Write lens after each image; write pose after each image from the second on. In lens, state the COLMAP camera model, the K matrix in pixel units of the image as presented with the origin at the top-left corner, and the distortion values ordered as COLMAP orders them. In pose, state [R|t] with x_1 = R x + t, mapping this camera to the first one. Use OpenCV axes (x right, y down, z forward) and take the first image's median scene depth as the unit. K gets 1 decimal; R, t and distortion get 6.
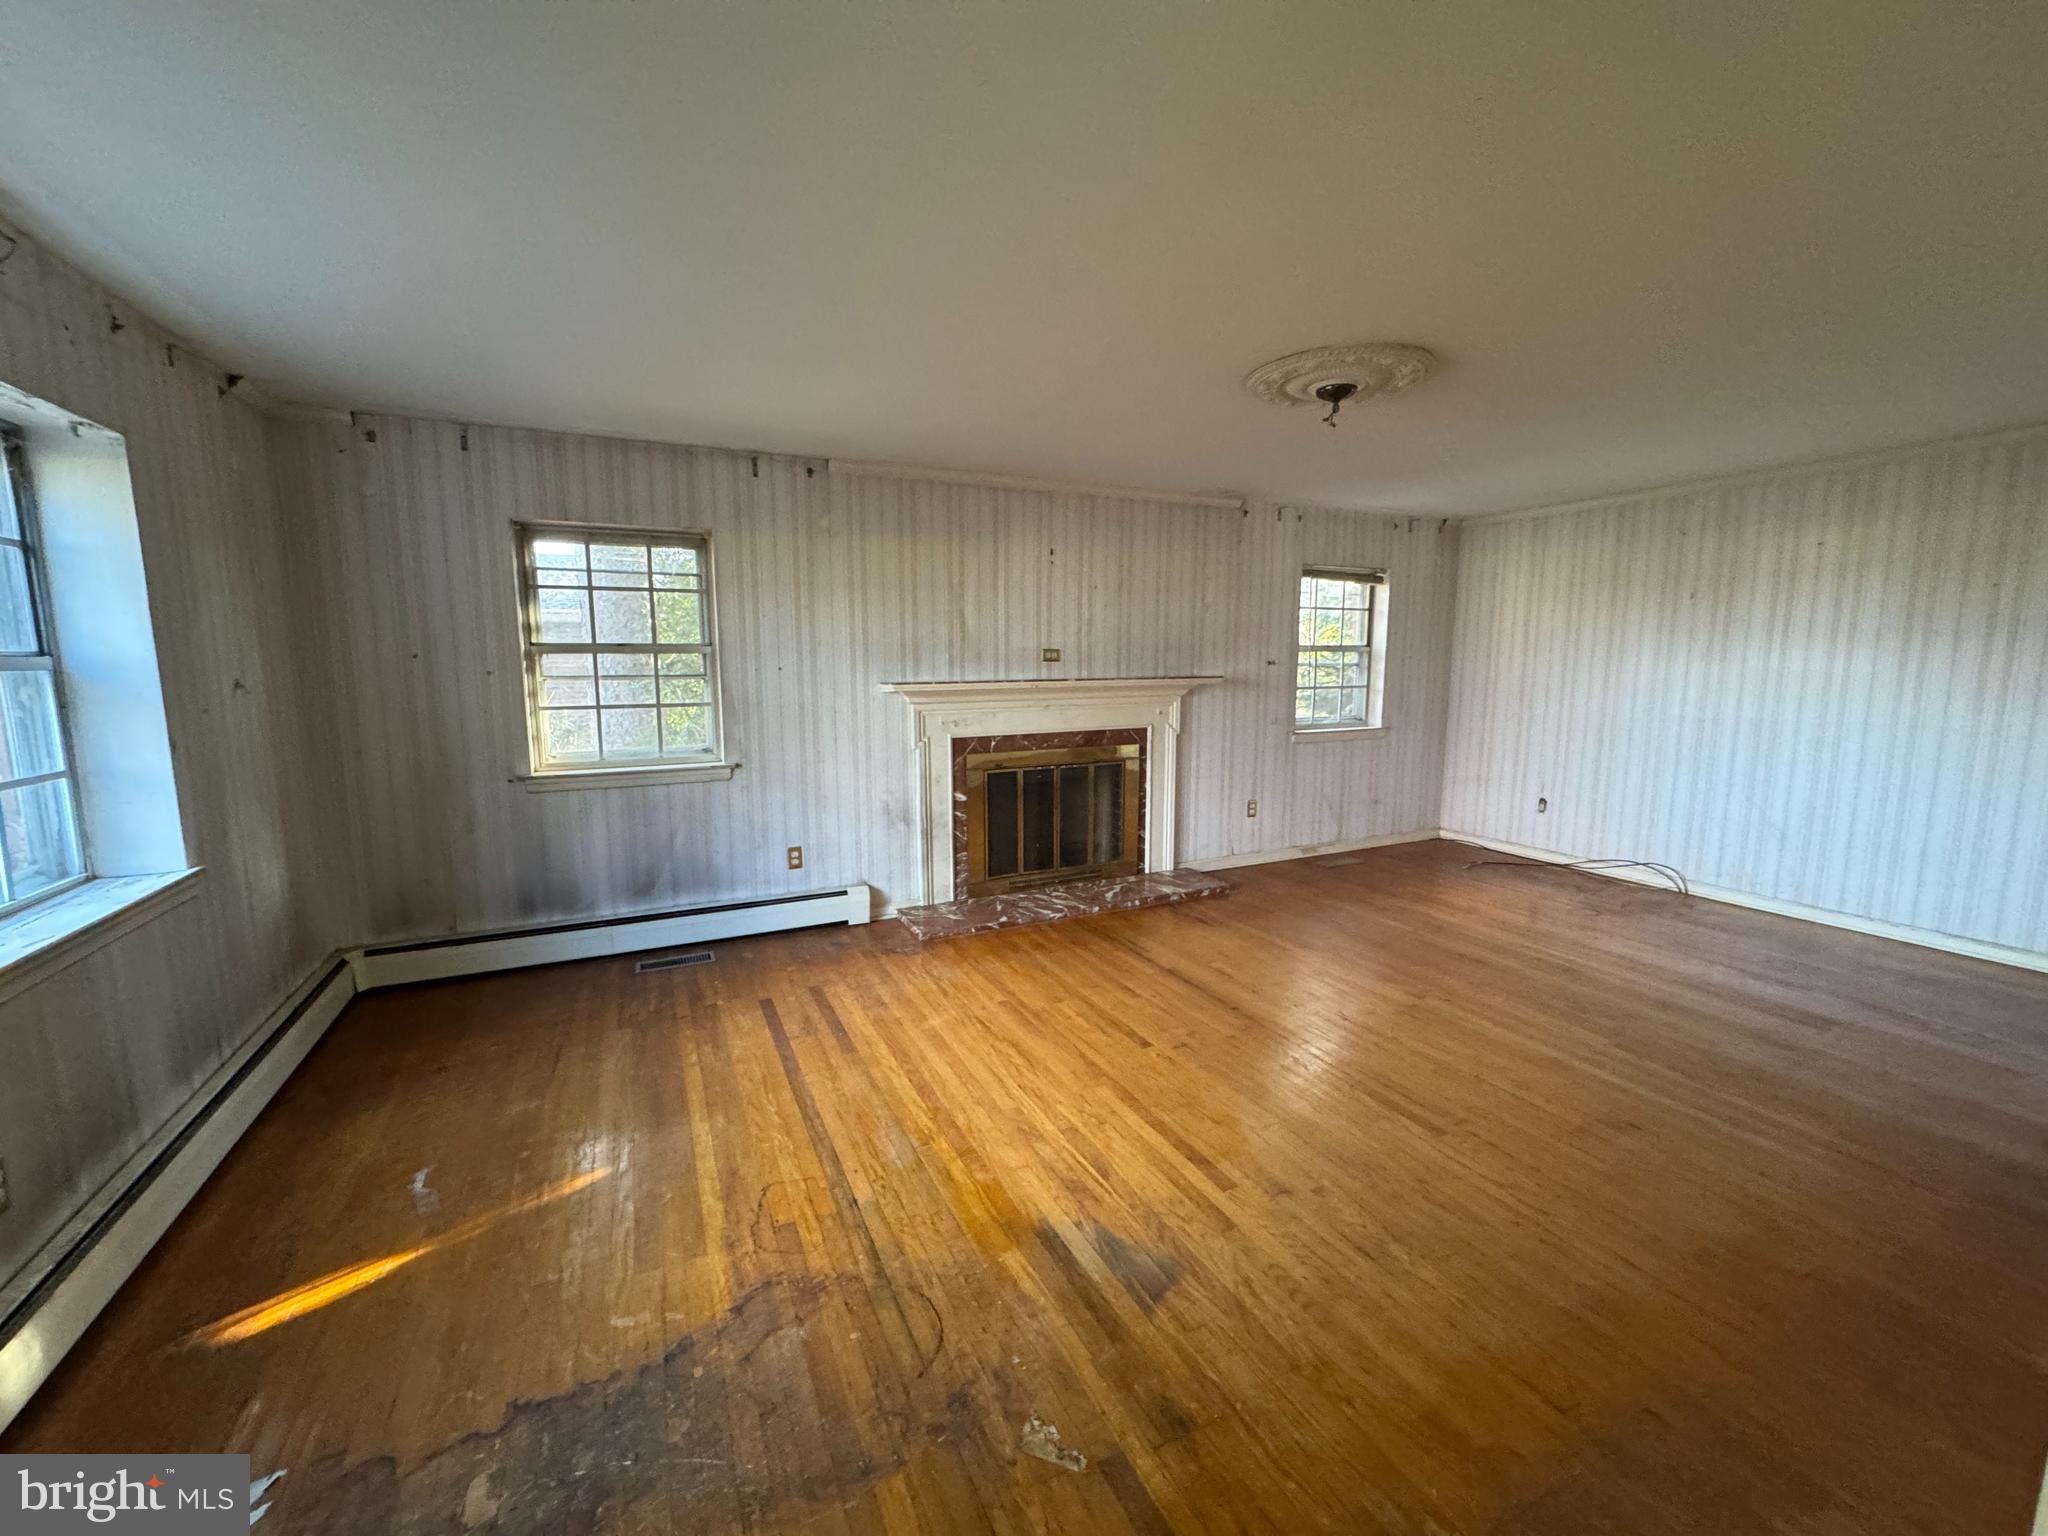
lens RADIAL K [[816.6, 0, 1019.5], [0, 816.6, 769.4], [0, 0, 1]] dist [-0.002628, 0.000515]
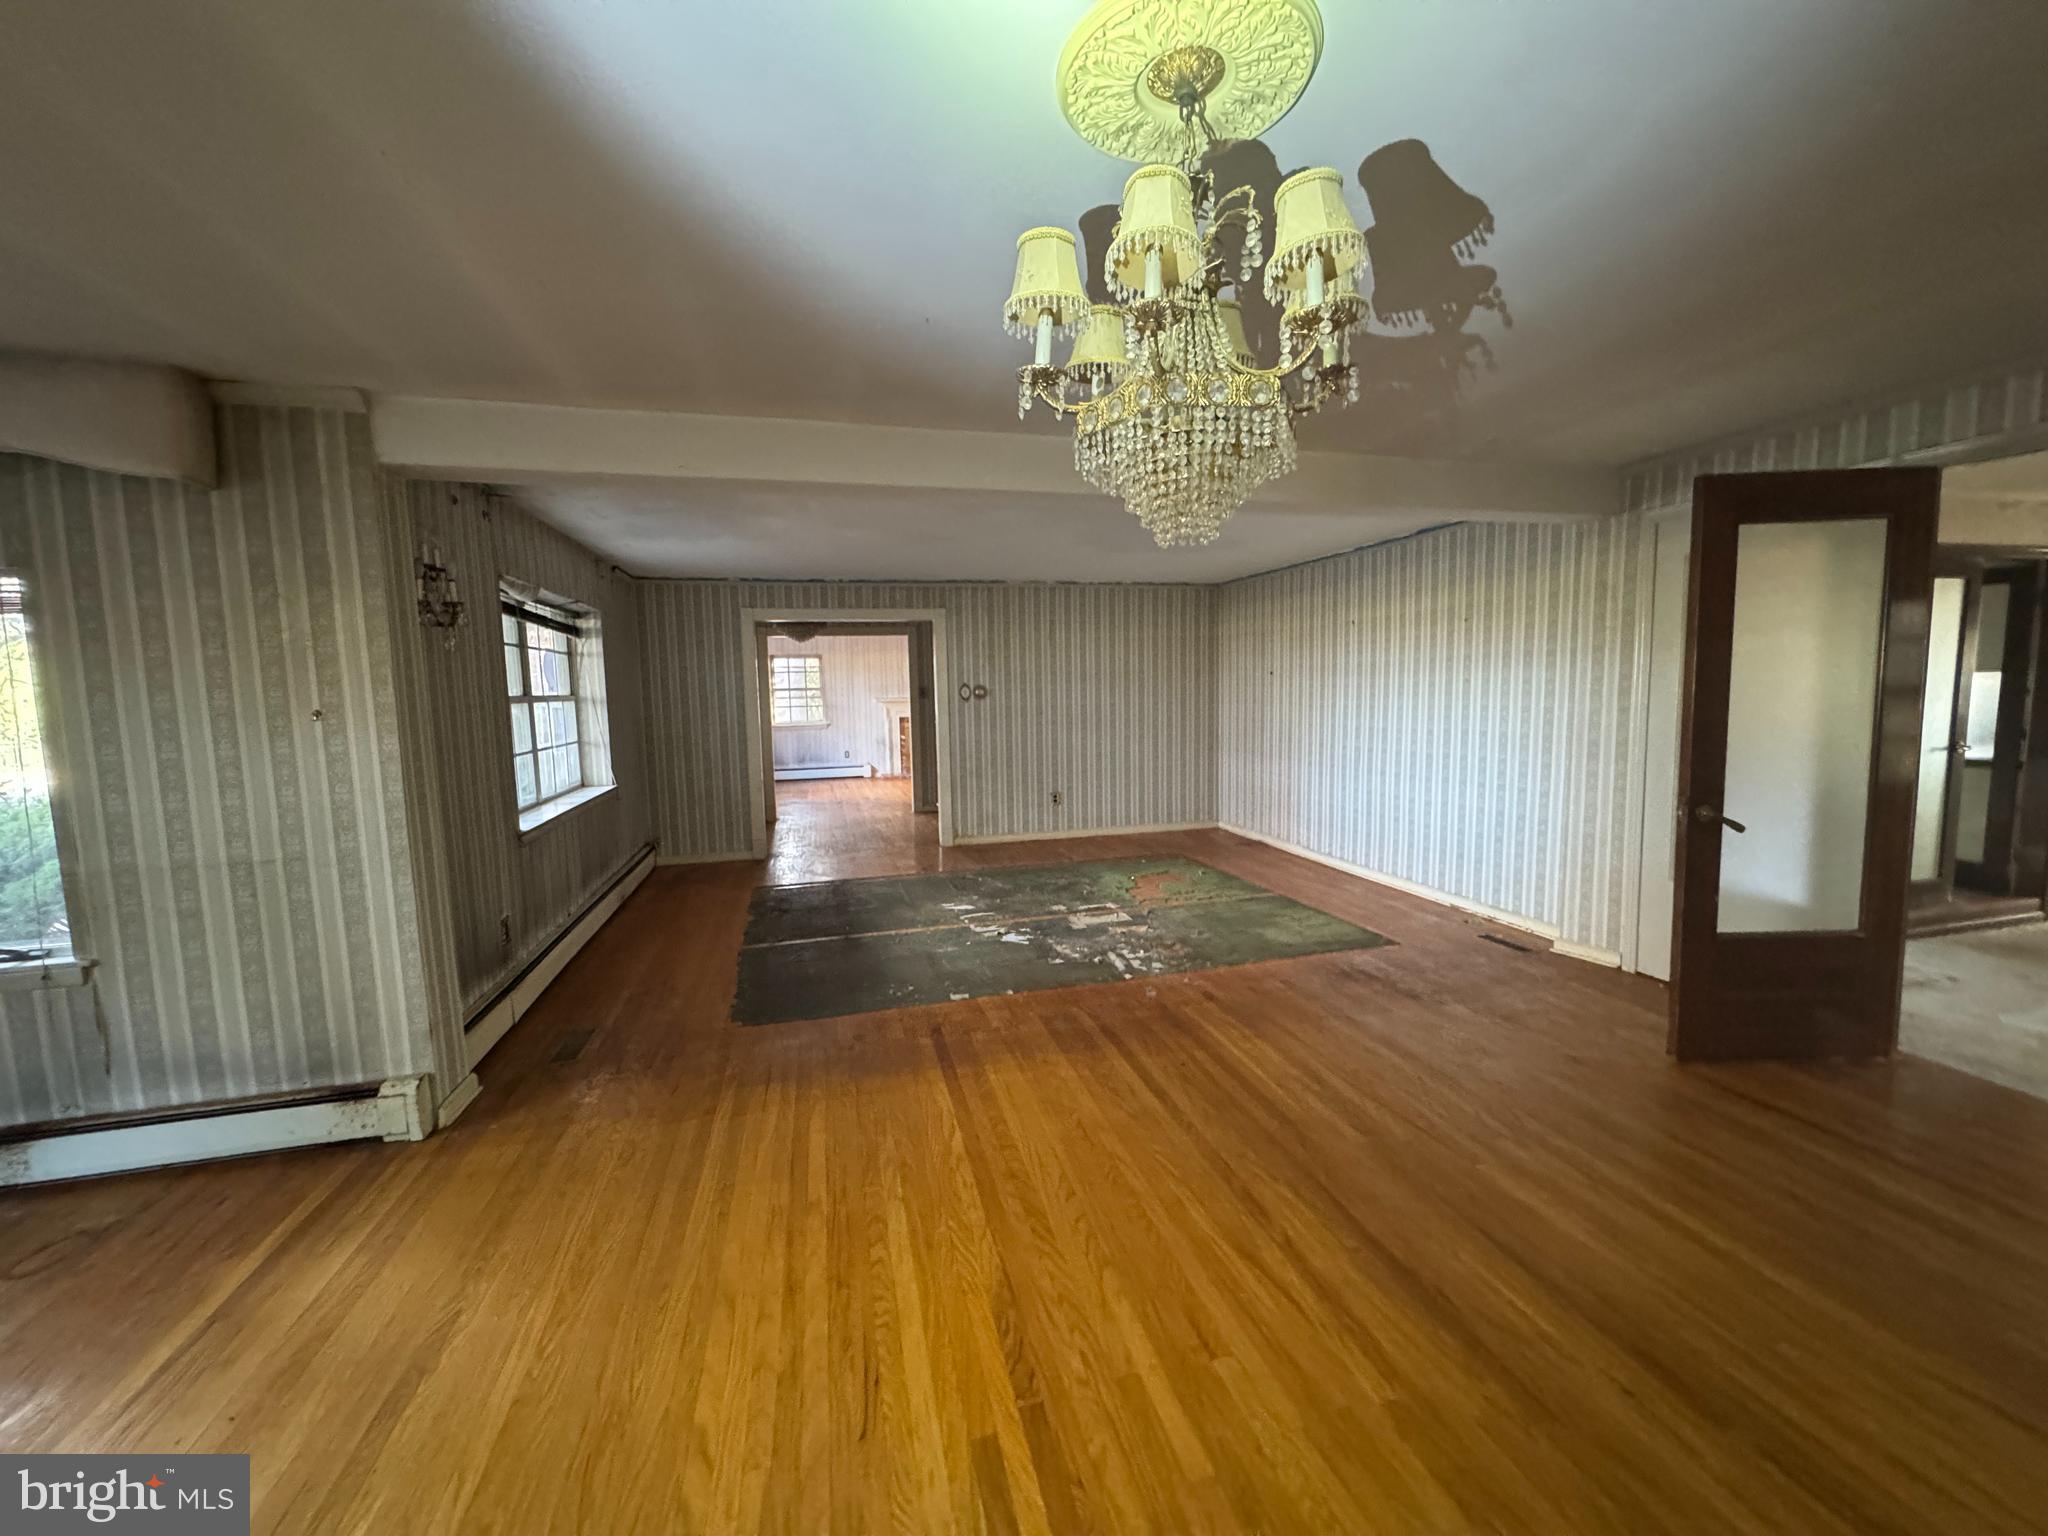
lens RADIAL K [[816.6, 0, 1019.8], [0, 816.6, 764.6], [0, 0, 1]] dist [-0.002628, 0.000515]
pose [[0.980774, -0.001026, -0.195146, 0.963408], [-0.006869, 0.999185, -0.039777, 0.260356], [0.195028, 0.040353, 0.979967, -1.894479]]
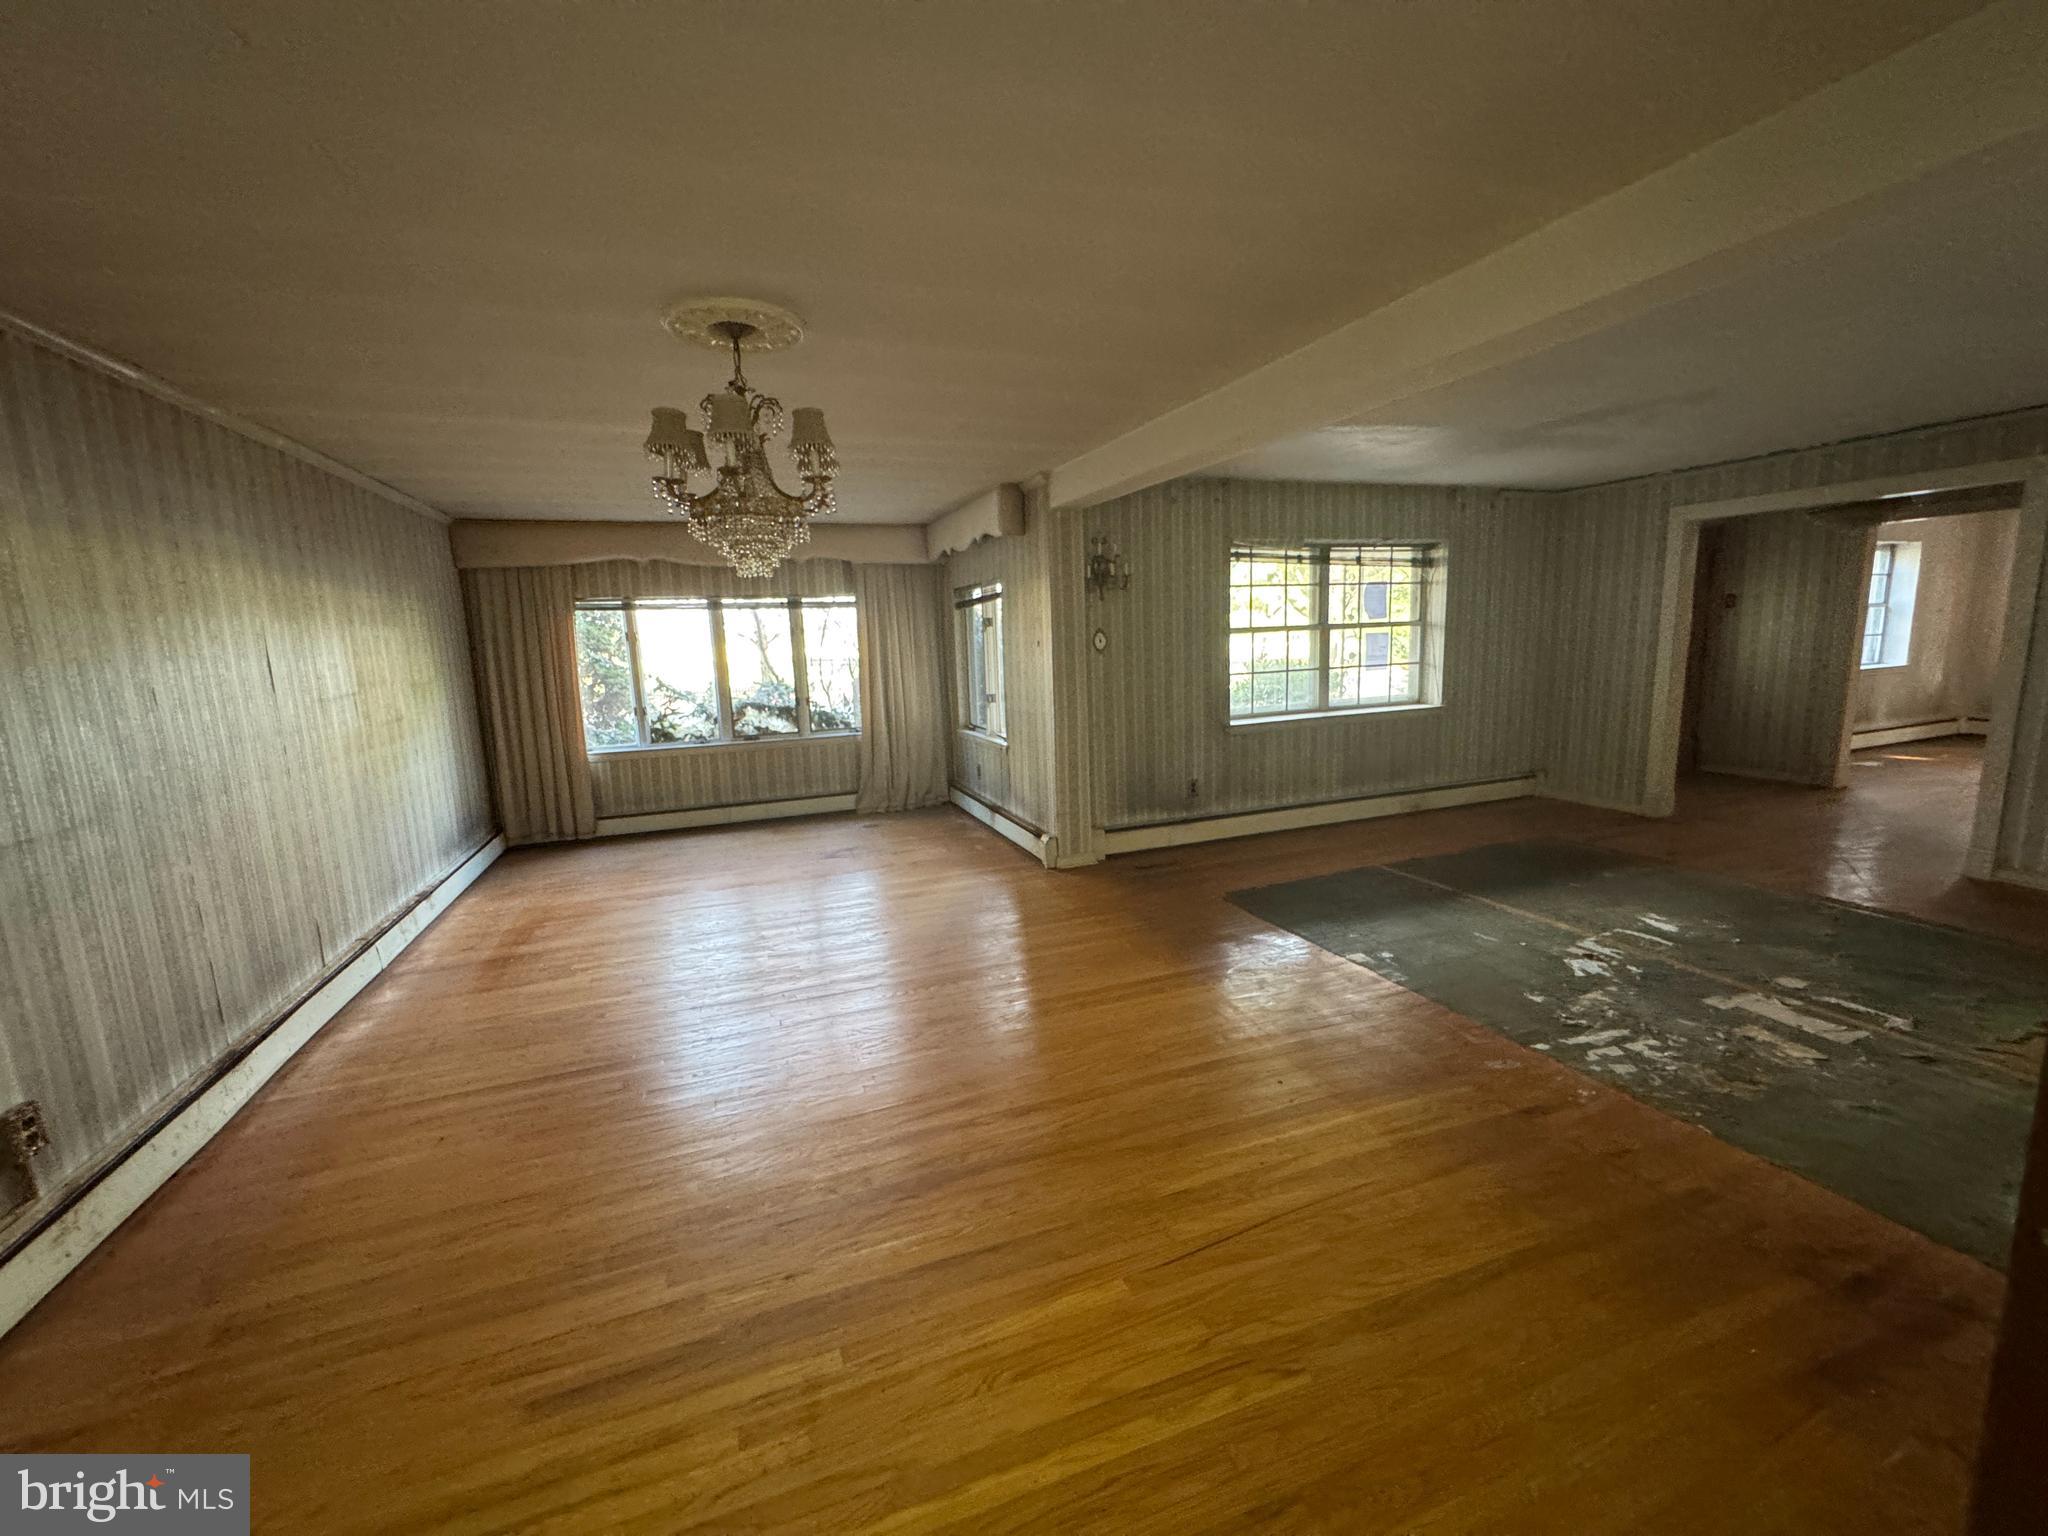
lens RADIAL K [[816.6, 0, 1022.1], [0, 816.6, 762.8], [0, 0, 1]] dist [-0.002628, 0.000515]
pose [[-0.091773, 0.162719, -0.982395, 1.531435], [-0.099569, 0.980115, 0.171643, 0.174123], [0.990789, 0.113568, -0.073746, -1.342036]]
